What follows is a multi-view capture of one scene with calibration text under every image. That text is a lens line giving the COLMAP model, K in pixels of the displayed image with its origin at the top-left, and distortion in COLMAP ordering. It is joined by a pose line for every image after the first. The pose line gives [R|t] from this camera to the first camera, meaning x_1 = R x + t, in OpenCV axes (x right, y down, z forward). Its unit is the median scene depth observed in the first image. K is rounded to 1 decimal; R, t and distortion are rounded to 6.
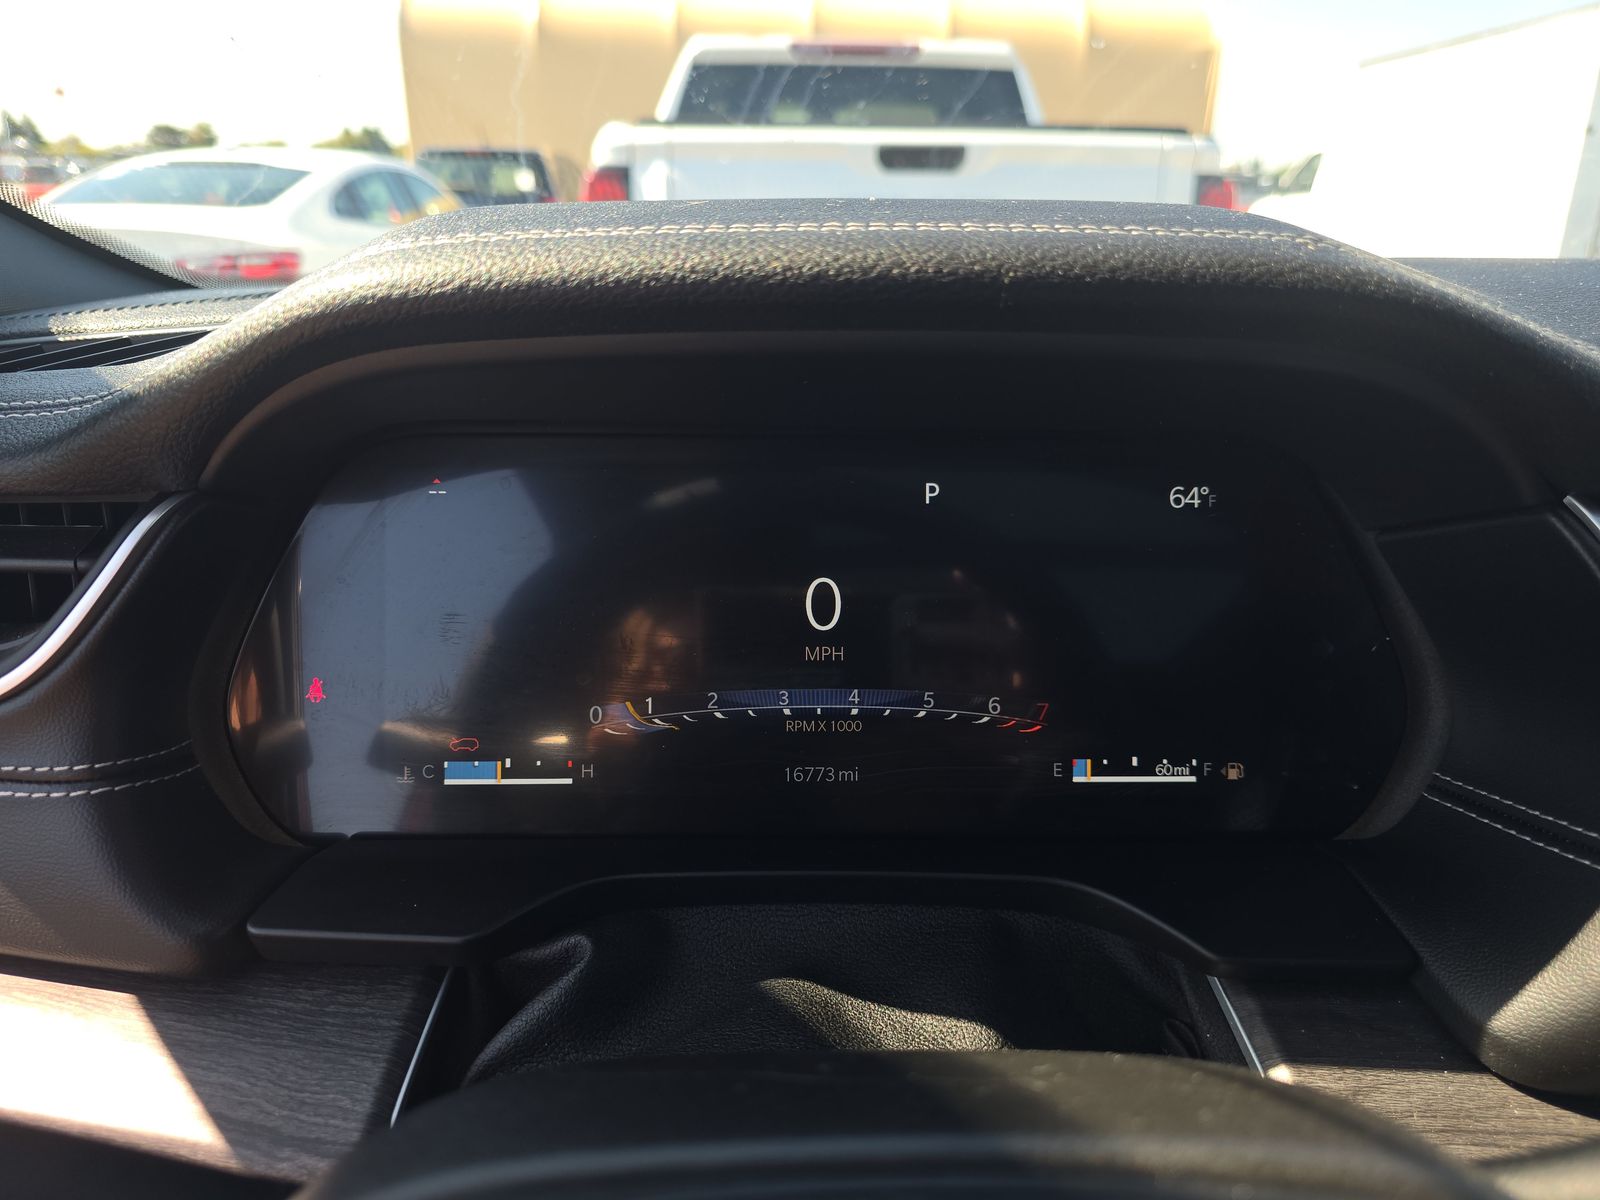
lens RADIAL K [[1061.6, 0, 800.7], [0, 1061.6, 597.2], [0, 0, 1]] dist [0.007450, -0.004348]
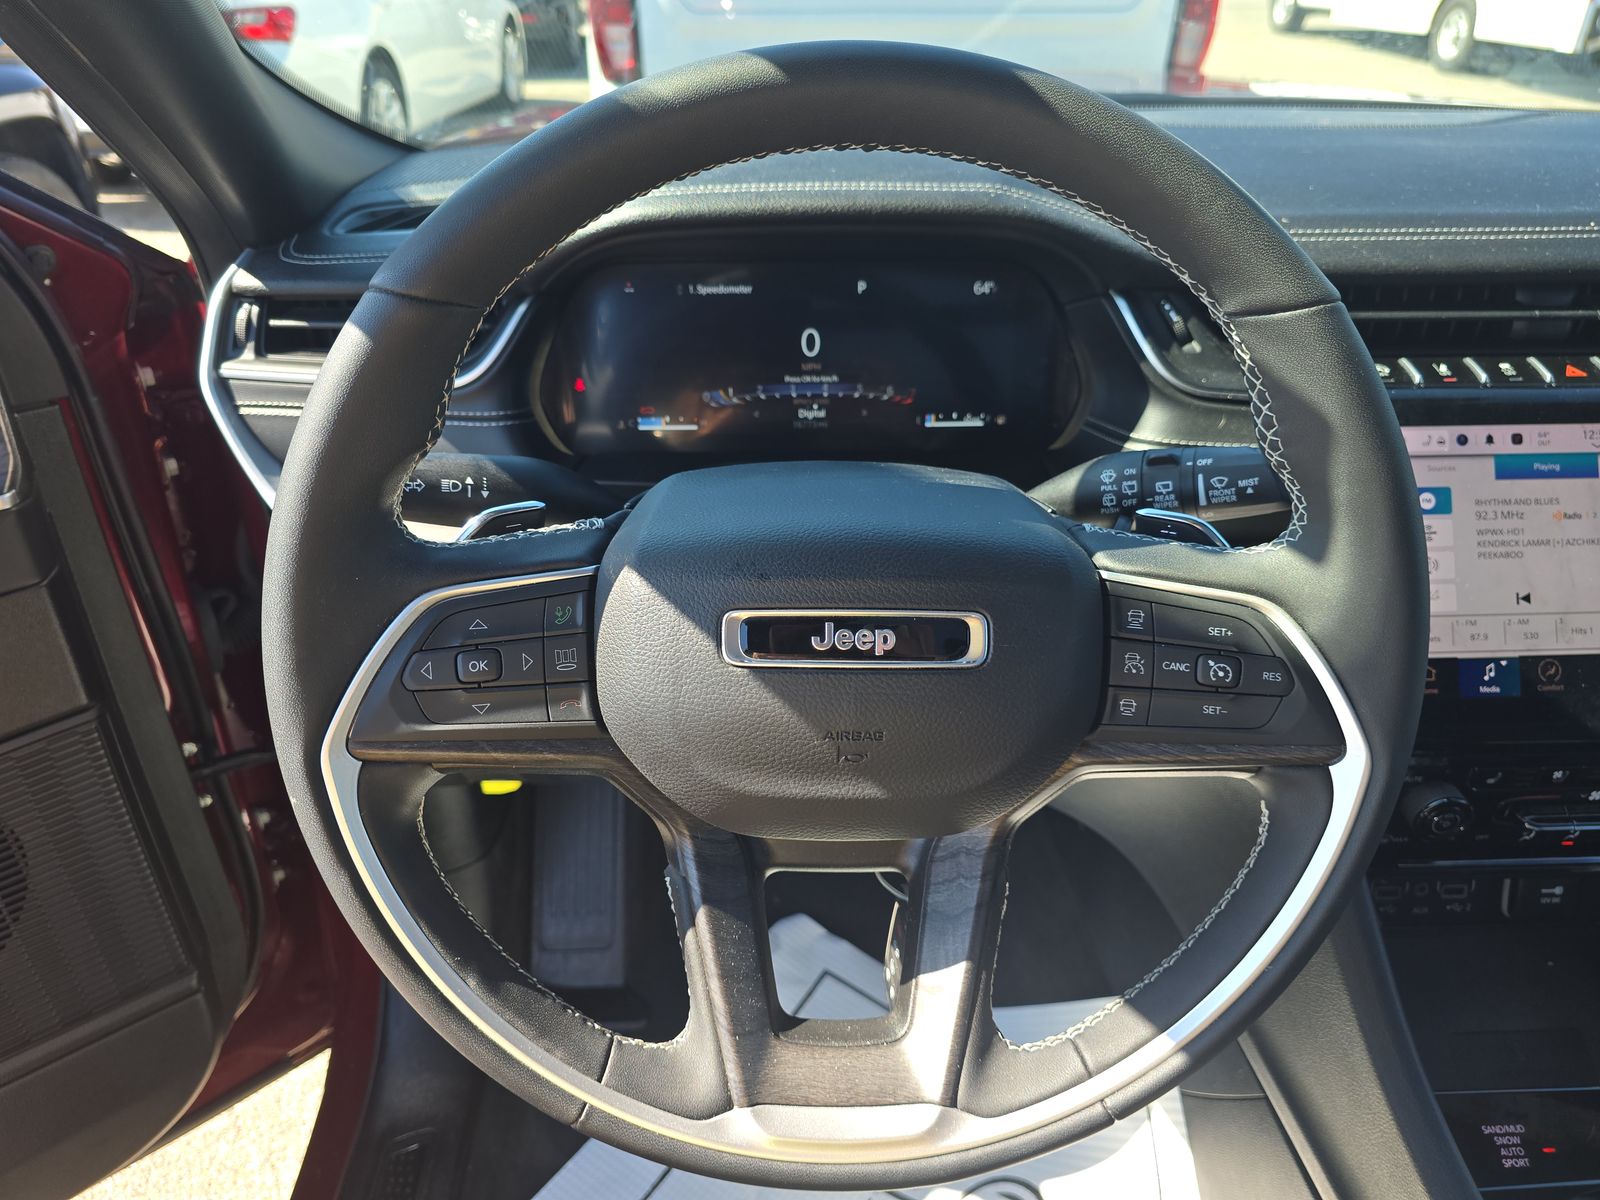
lens RADIAL K [[1061.6, 0, 792.2], [0, 1061.6, 606.2], [0, 0, 1]] dist [0.007450, -0.004348]
pose [[0.999885, -0.009232, -0.012011, 0.005001], [0.011649, 0.975431, 0.219997, 0.053366], [0.009685, -0.220112, 0.975427, -1.201778]]
